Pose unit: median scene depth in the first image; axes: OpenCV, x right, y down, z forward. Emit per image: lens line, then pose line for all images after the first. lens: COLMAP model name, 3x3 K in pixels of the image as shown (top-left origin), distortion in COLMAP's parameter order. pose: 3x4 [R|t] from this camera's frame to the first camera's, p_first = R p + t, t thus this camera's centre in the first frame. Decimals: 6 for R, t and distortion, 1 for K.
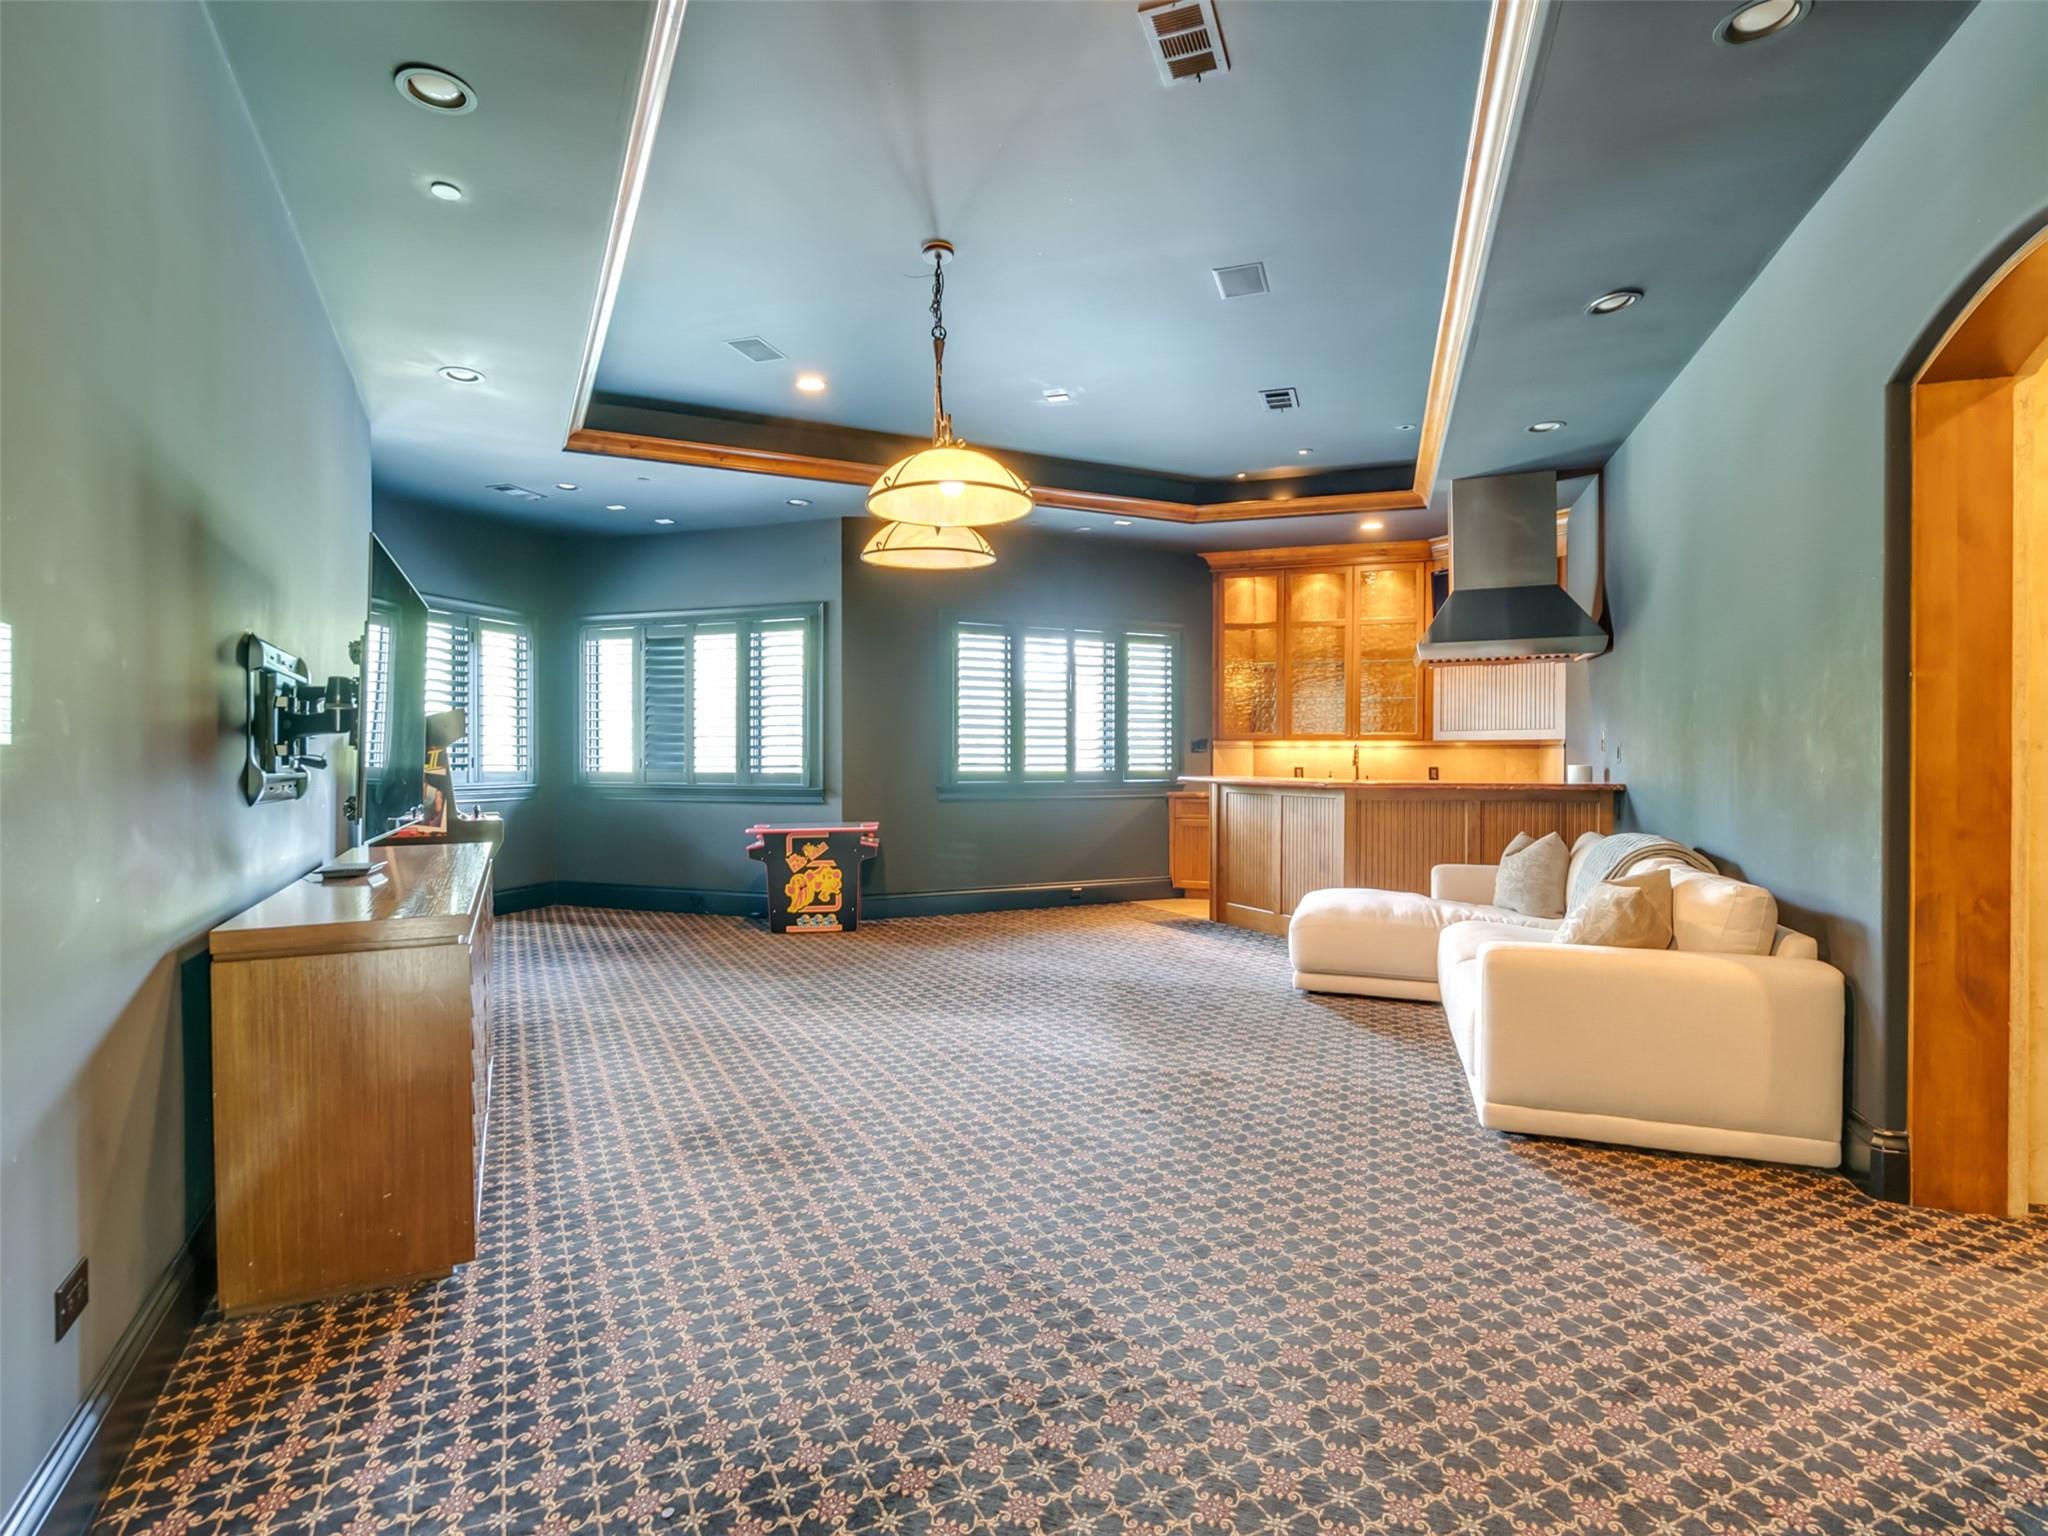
lens RADIAL K [[1058.7, 0, 1024.0], [0, 1058.7, 768.0], [0, 0, 1]] dist [-0.012930, 0.000152]
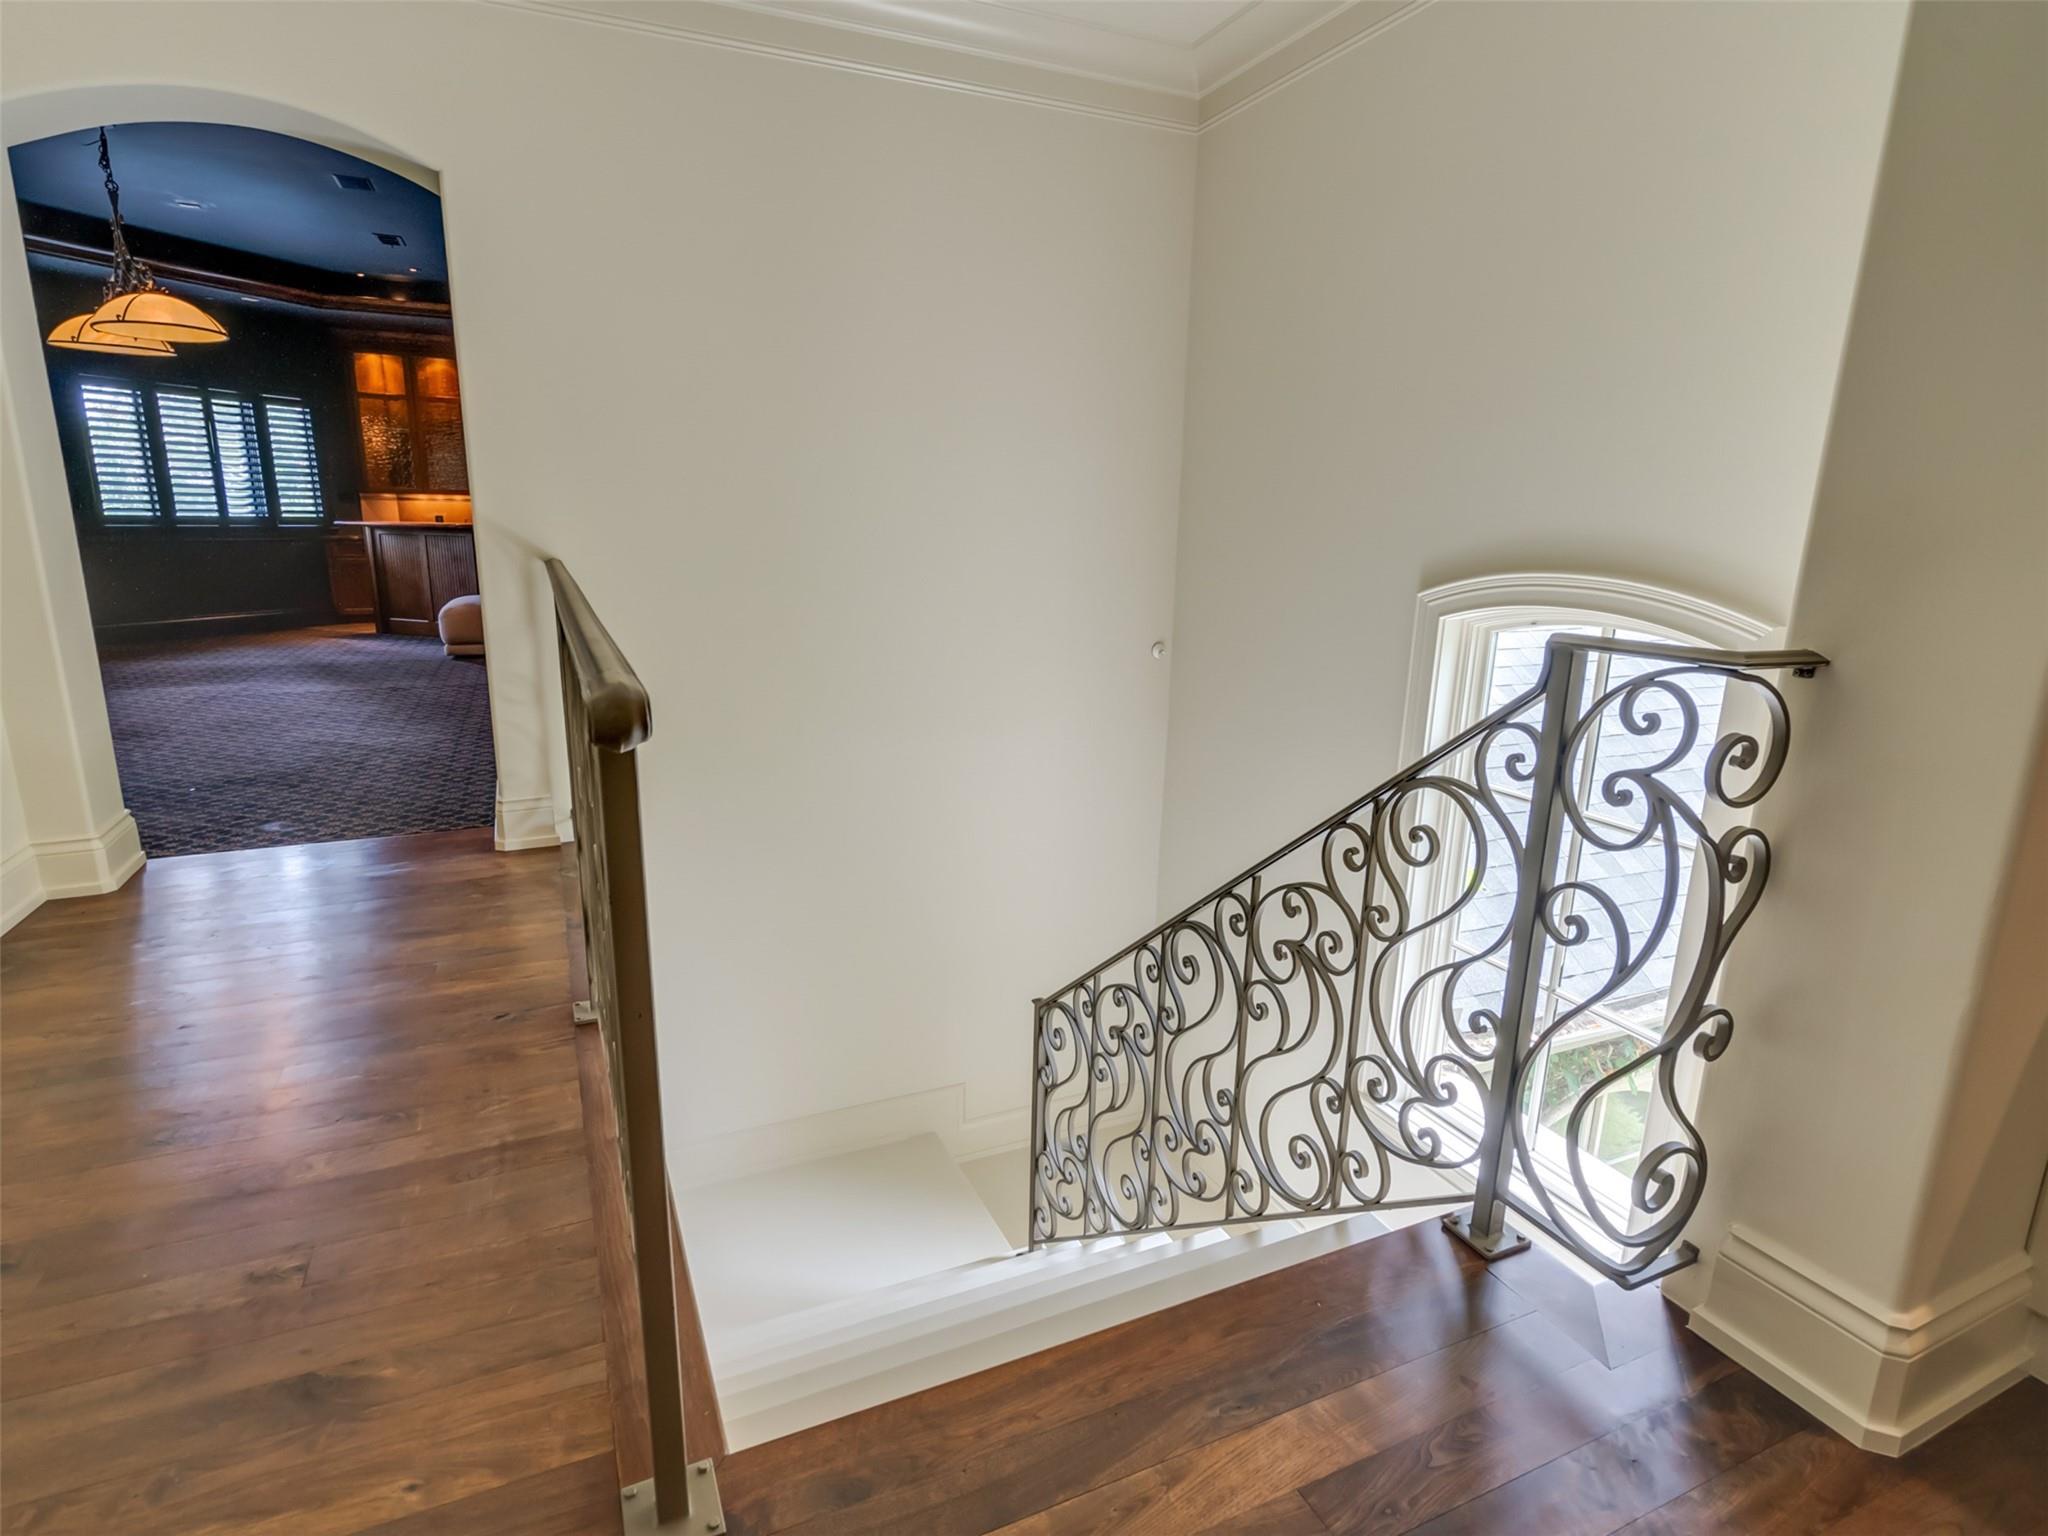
lens RADIAL K [[1058.7, 0, 1024.0], [0, 1058.7, 768.0], [0, 0, 1]] dist [-0.012930, 0.000152]
pose [[0.736155, -0.143213, 0.661487, -0.113075], [-0.012328, 0.974357, 0.224670, 0.002328], [-0.676701, -0.173547, 0.715512, -0.477255]]
